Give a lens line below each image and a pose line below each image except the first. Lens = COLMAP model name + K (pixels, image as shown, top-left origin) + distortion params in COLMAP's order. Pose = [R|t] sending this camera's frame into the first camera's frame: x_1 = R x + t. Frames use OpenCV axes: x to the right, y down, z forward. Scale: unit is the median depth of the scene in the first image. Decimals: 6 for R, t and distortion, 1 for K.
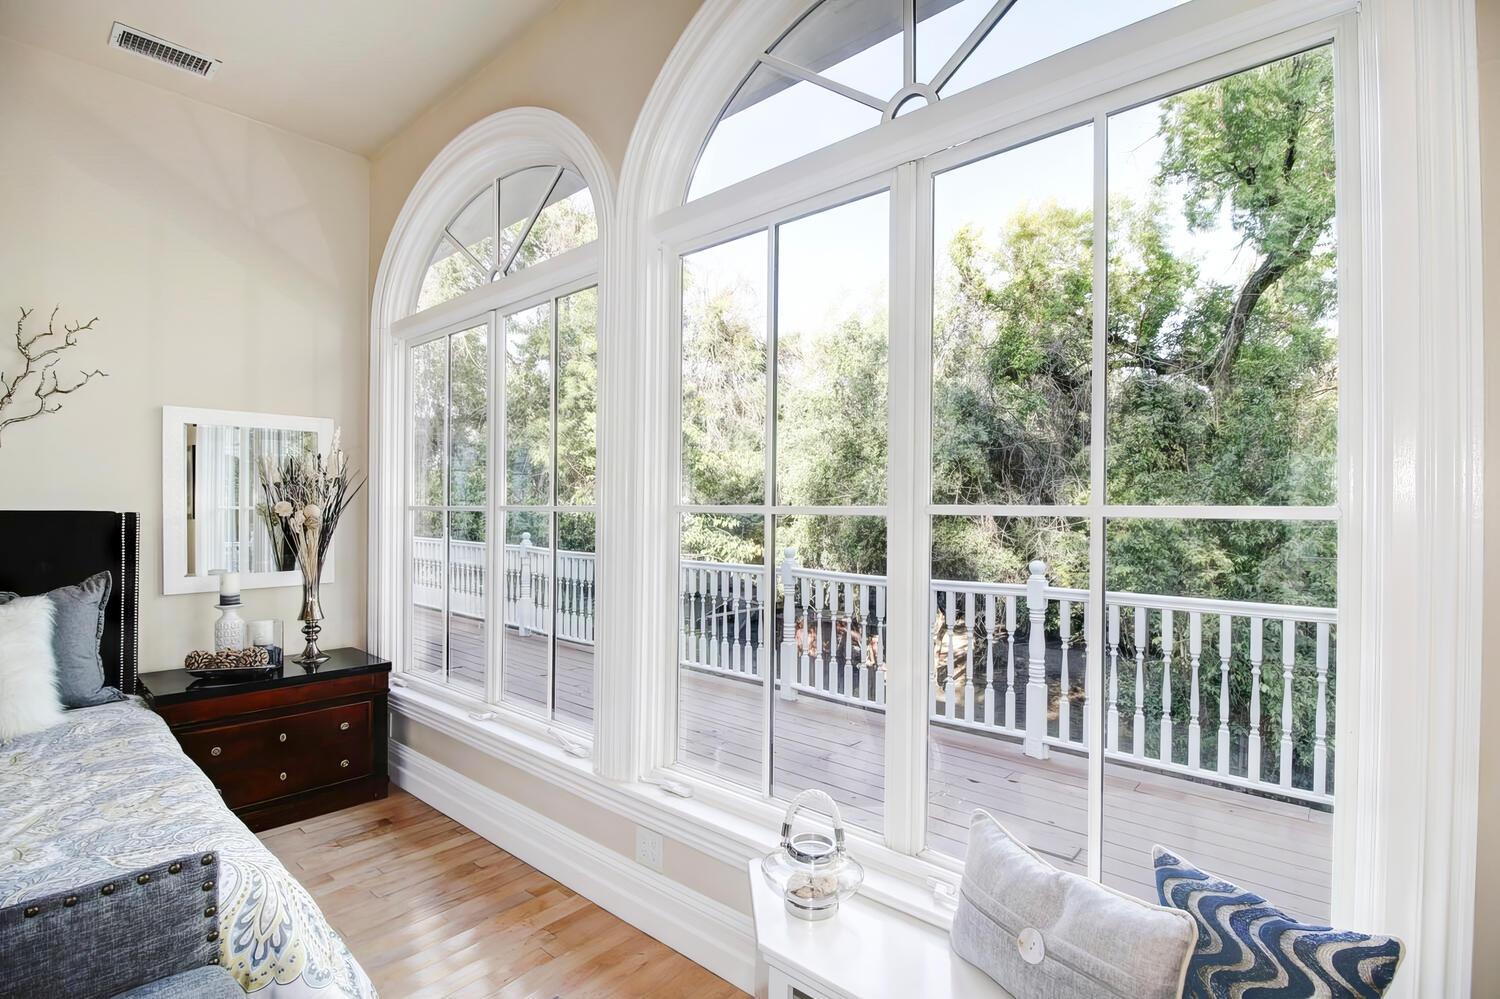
lens RADIAL K [[689.2, 0, 747.3], [0, 689.2, 502.9], [0, 0, 1]] dist [-0.002090, -0.000231]
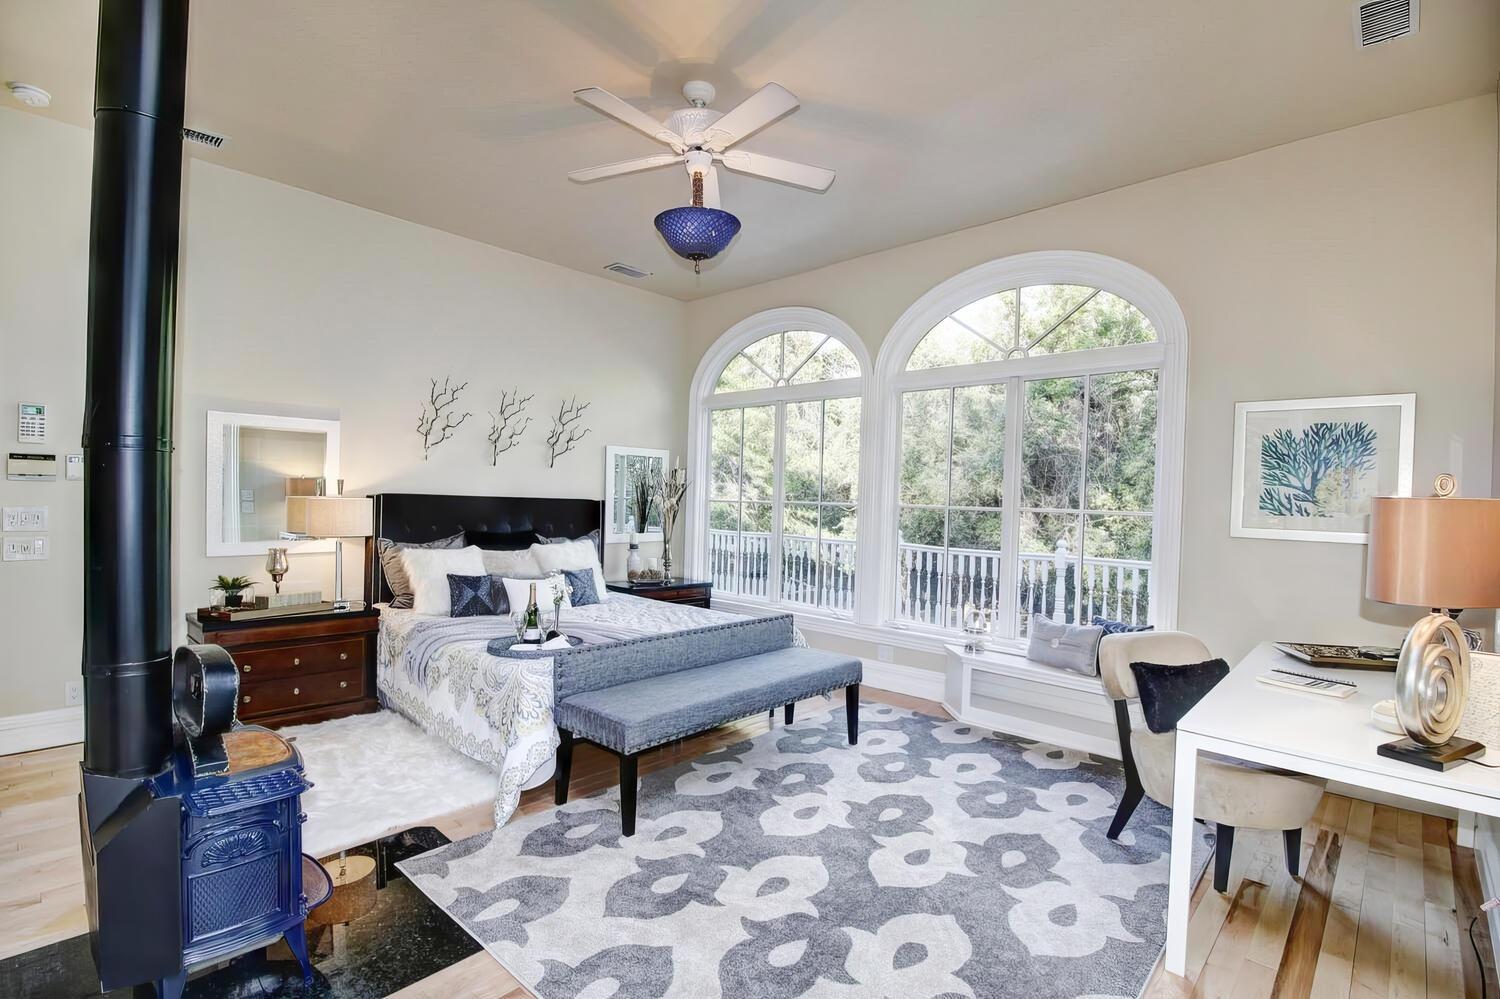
lens RADIAL K [[689.2, 0, 753.3], [0, 689.2, 504.2], [0, 0, 1]] dist [-0.002090, -0.000231]
pose [[0.999253, 0.023531, -0.030655, -0.255806], [-0.023110, 0.999635, 0.014011, -0.008231], [0.030974, -0.013293, 0.999432, -0.638399]]
